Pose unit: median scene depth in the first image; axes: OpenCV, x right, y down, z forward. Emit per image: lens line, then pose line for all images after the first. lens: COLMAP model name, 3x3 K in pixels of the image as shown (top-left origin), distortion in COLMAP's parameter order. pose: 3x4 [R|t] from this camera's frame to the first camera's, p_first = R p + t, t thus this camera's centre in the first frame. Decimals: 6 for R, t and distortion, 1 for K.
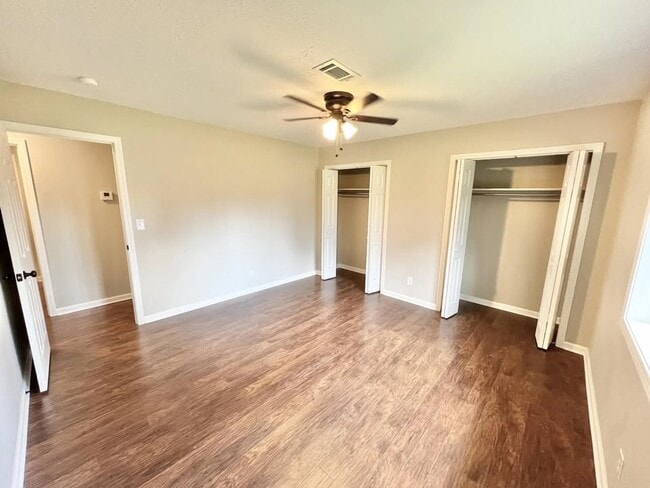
lens RADIAL K [[259.8, 0, 325.0], [0, 259.8, 244.0], [0, 0, 1]] dist [0.000382, -0.000011]
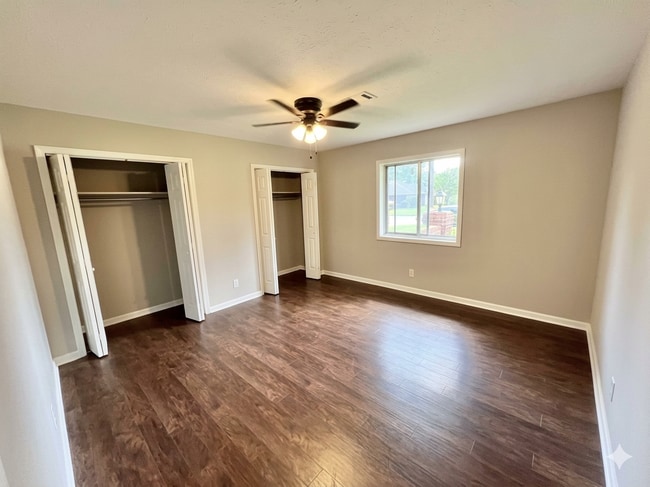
lens RADIAL K [[259.8, 0, 325.0], [0, 259.8, 243.5], [0, 0, 1]] dist [0.000382, -0.000011]
pose [[-0.013599, -0.189551, 0.981777, -0.891933], [0.216092, 0.958107, 0.187975, -0.167476], [-0.976278, 0.214710, 0.027932, 0.820547]]
